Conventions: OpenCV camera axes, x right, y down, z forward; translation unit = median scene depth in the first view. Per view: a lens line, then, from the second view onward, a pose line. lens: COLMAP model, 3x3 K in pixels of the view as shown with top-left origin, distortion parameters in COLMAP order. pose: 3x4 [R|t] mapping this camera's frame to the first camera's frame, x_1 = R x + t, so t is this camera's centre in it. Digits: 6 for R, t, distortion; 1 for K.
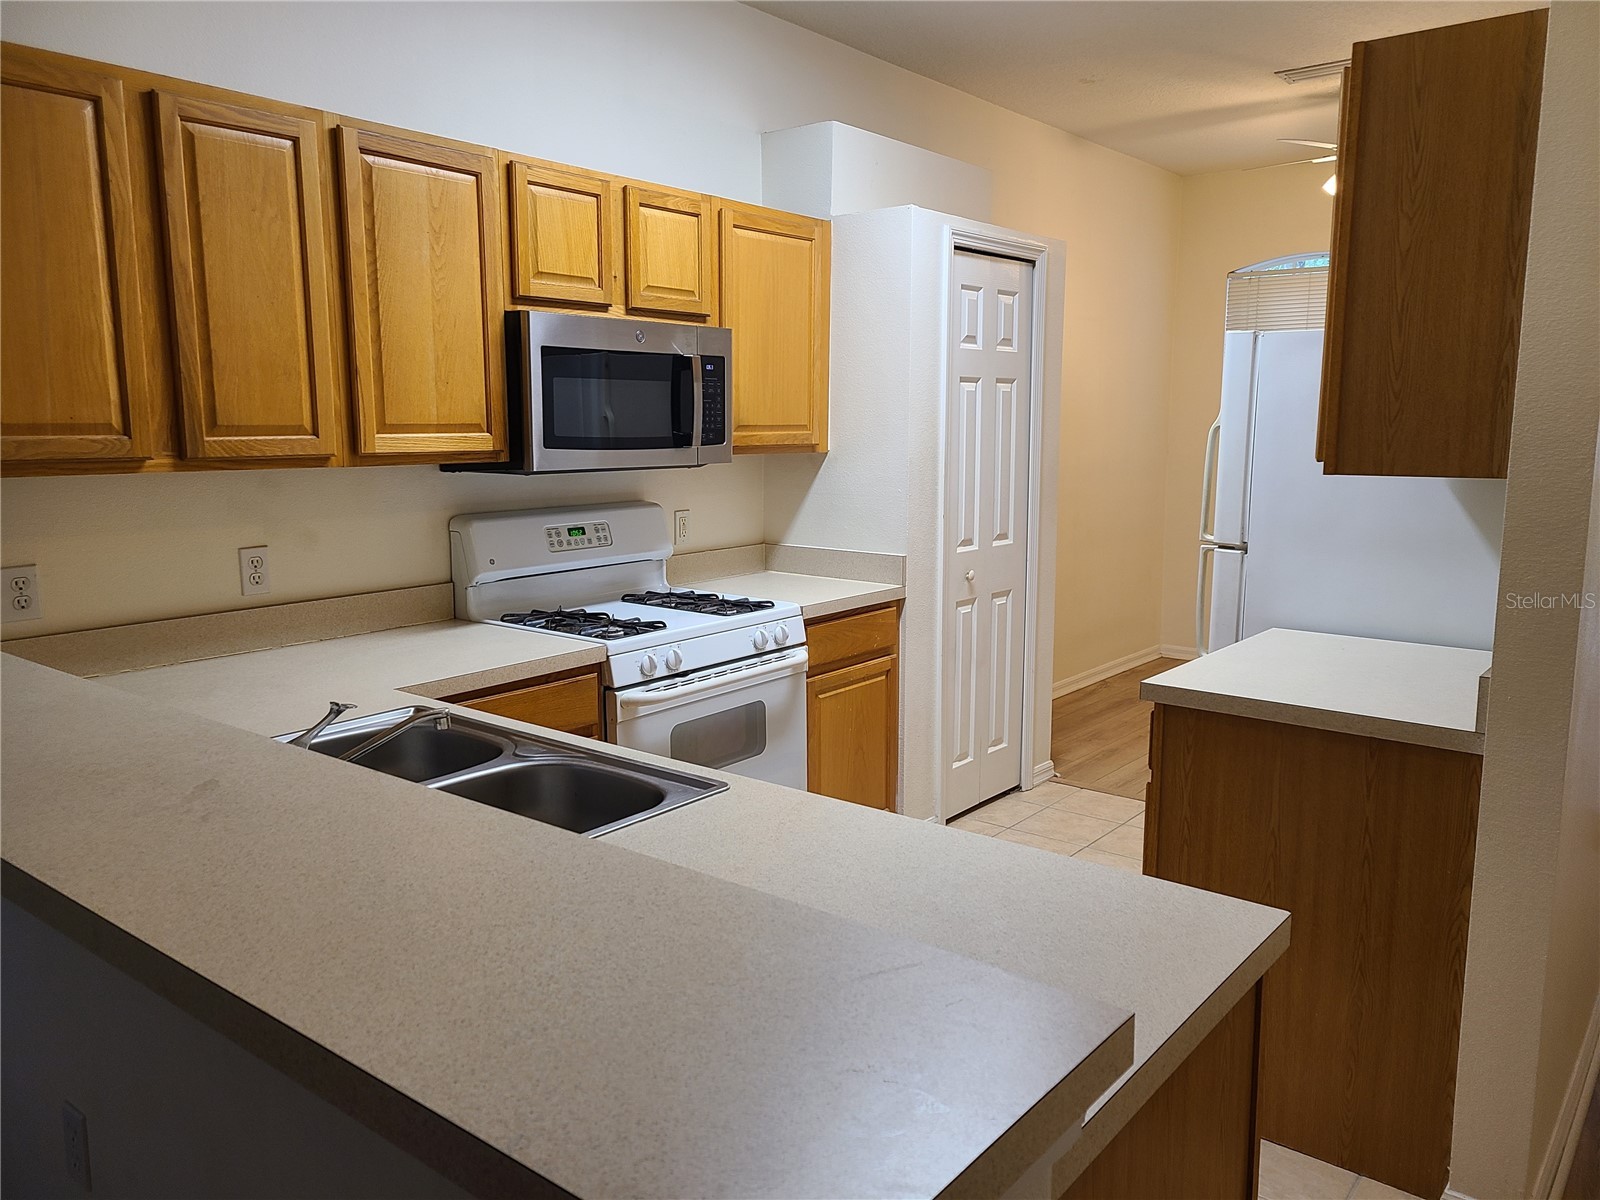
lens RADIAL K [[1208.2, 0, 798.9], [0, 1208.2, 598.7], [0, 0, 1]] dist [0.042005, -0.004151]
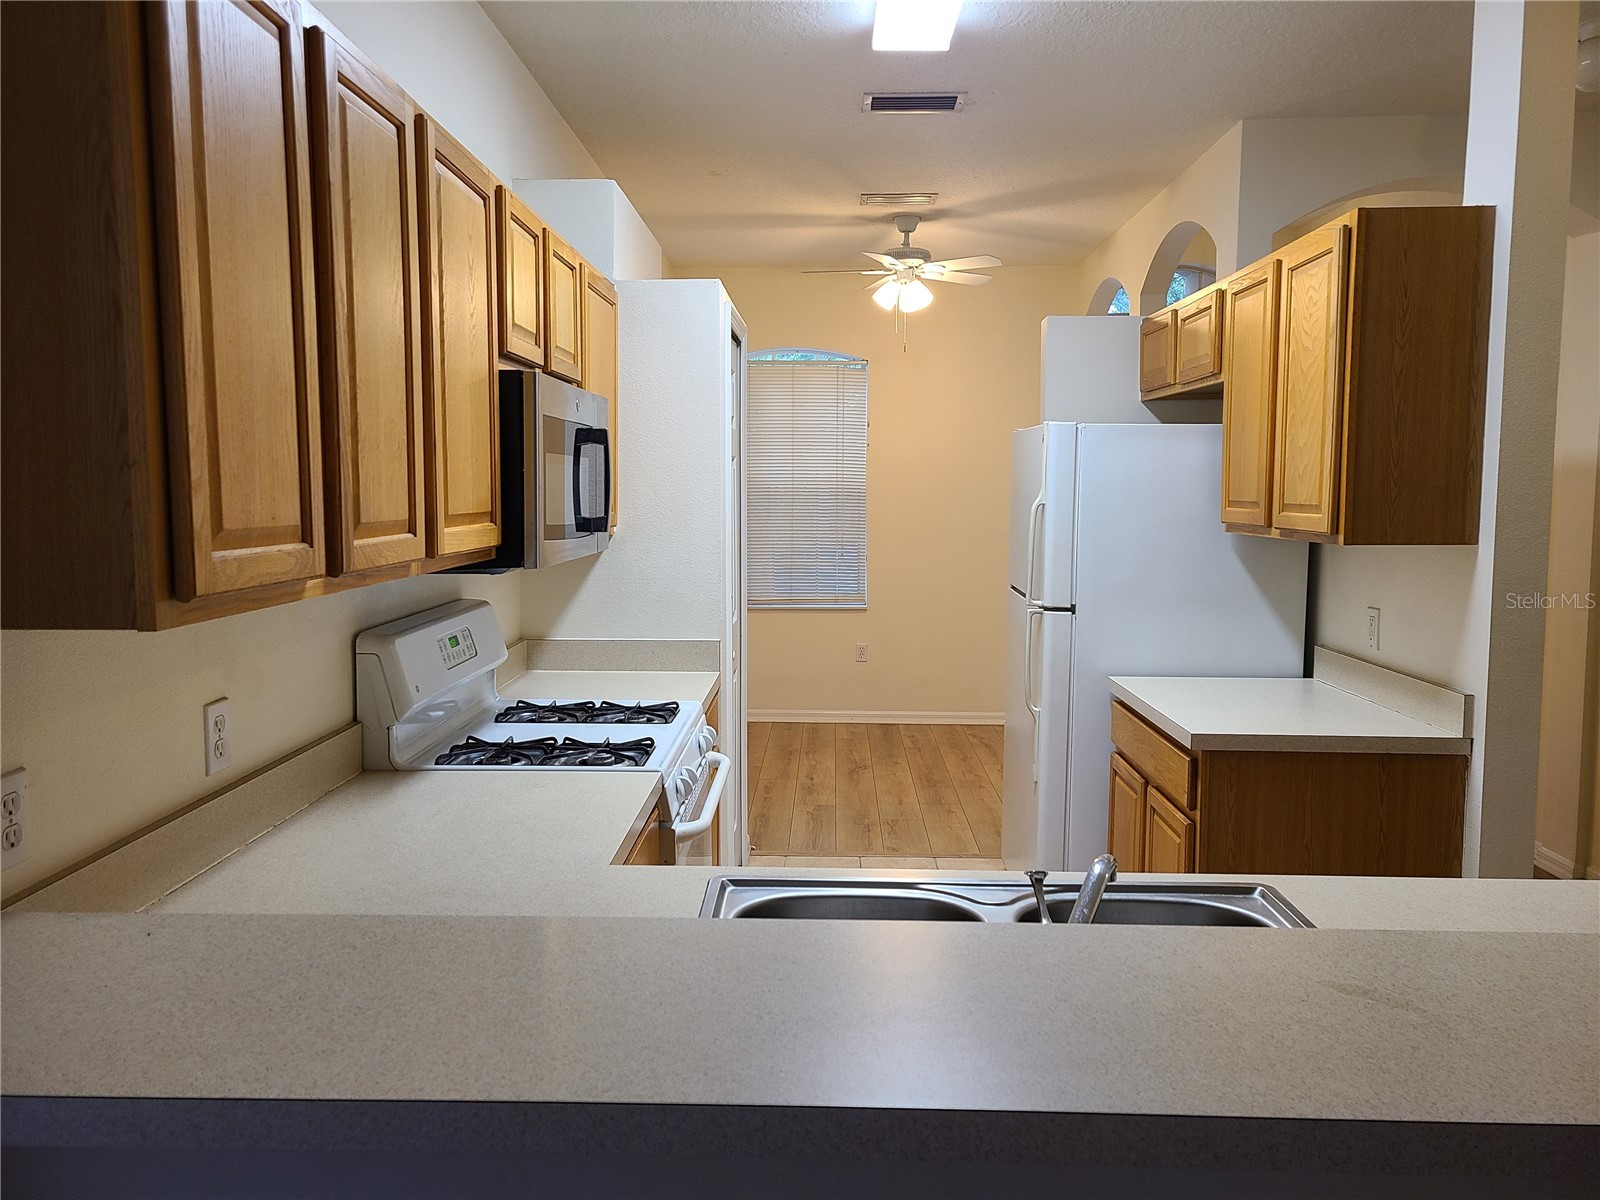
lens RADIAL K [[1208.2, 0, 796.8], [0, 1208.2, 591.7], [0, 0, 1]] dist [0.042005, -0.004151]
pose [[0.798716, -0.053488, 0.599327, -0.569646], [0.090704, 0.995362, -0.032048, -0.049864], [-0.594833, 0.079958, 0.799863, 0.262578]]
